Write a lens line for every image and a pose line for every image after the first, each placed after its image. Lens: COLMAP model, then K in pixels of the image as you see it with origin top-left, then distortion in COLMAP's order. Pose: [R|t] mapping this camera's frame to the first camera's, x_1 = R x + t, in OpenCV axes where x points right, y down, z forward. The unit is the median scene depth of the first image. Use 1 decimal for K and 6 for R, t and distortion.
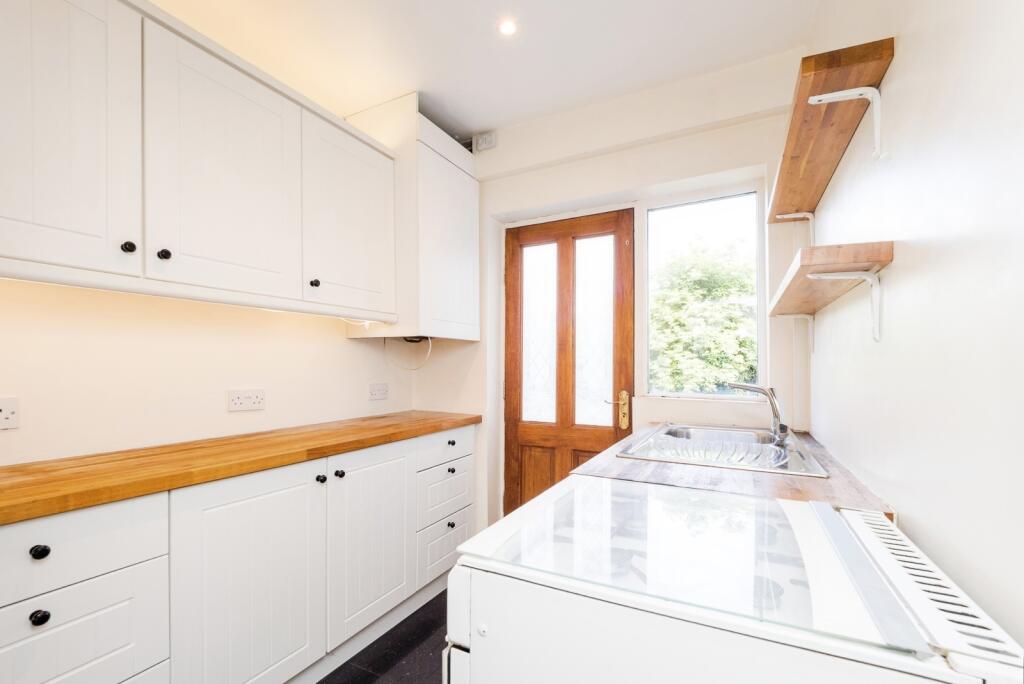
lens RADIAL K [[443.2, 0, 513.1], [0, 443.2, 367.1], [0, 0, 1]] dist [0.001173, 0.000024]
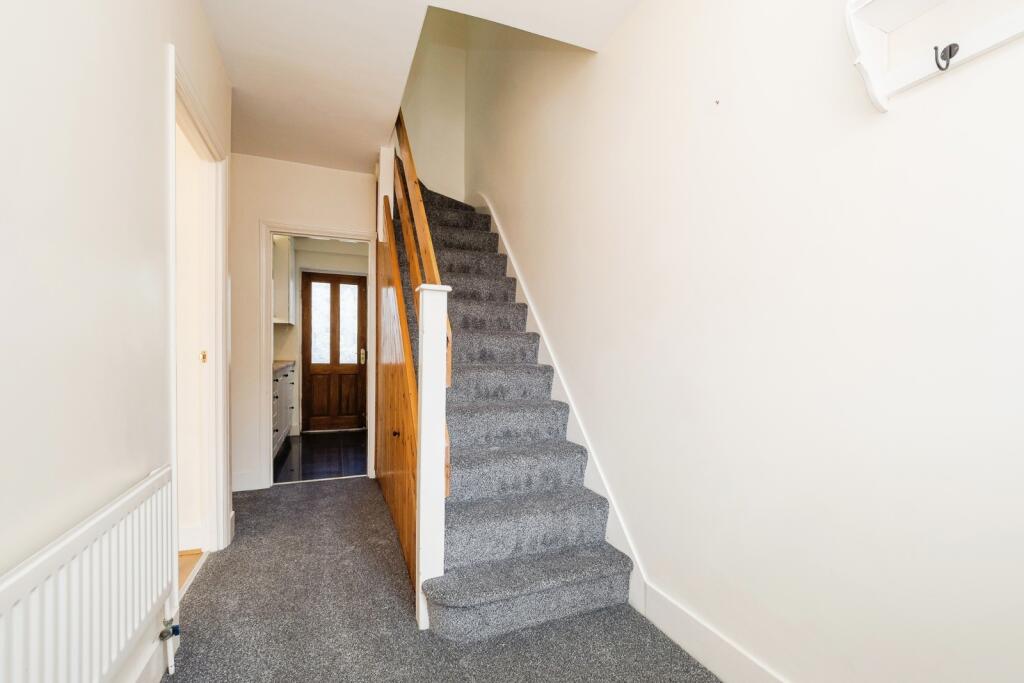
lens RADIAL K [[439.5, 0, 510.0], [0, 439.5, 356.5], [0, 0, 1]] dist [0.000513, 0.000089]
pose [[0.649987, 0.002762, 0.759940, -1.013387], [-0.009695, 0.999942, 0.004658, 0.071638], [-0.759883, -0.010396, 0.649976, -1.158194]]
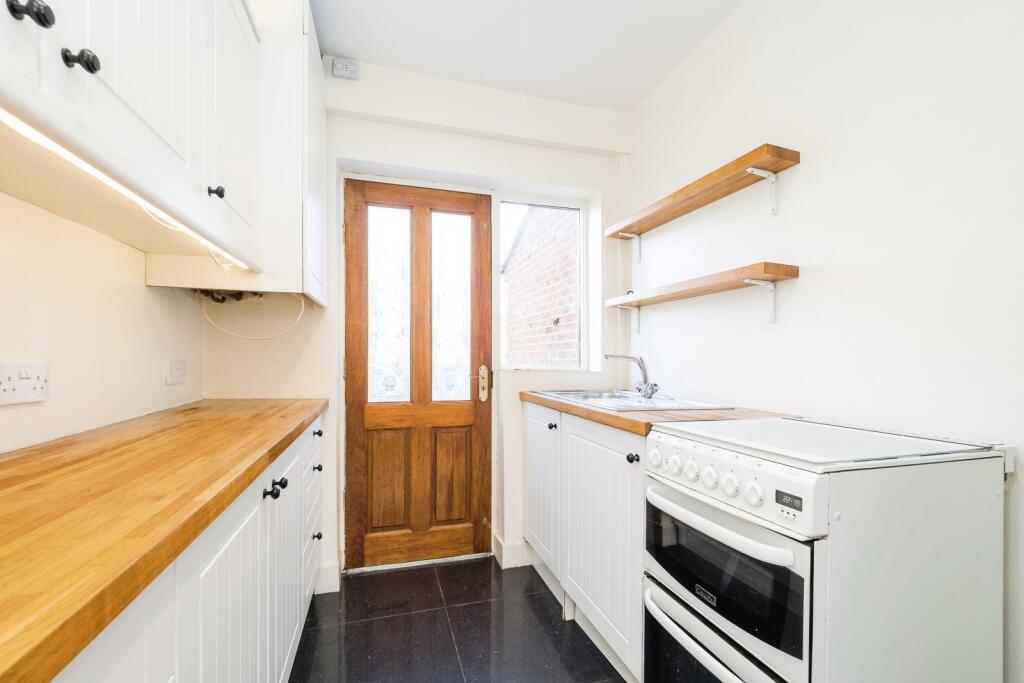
lens RADIAL K [[439.5, 0, 510.0], [0, 439.5, 356.5], [0, 0, 1]] dist [0.000513, 0.000089]
pose [[0.714267, 0.005714, 0.699850, -0.405876], [-0.007813, 0.999969, -0.000191, 0.029327], [-0.699829, -0.005332, 0.714290, 0.187490]]
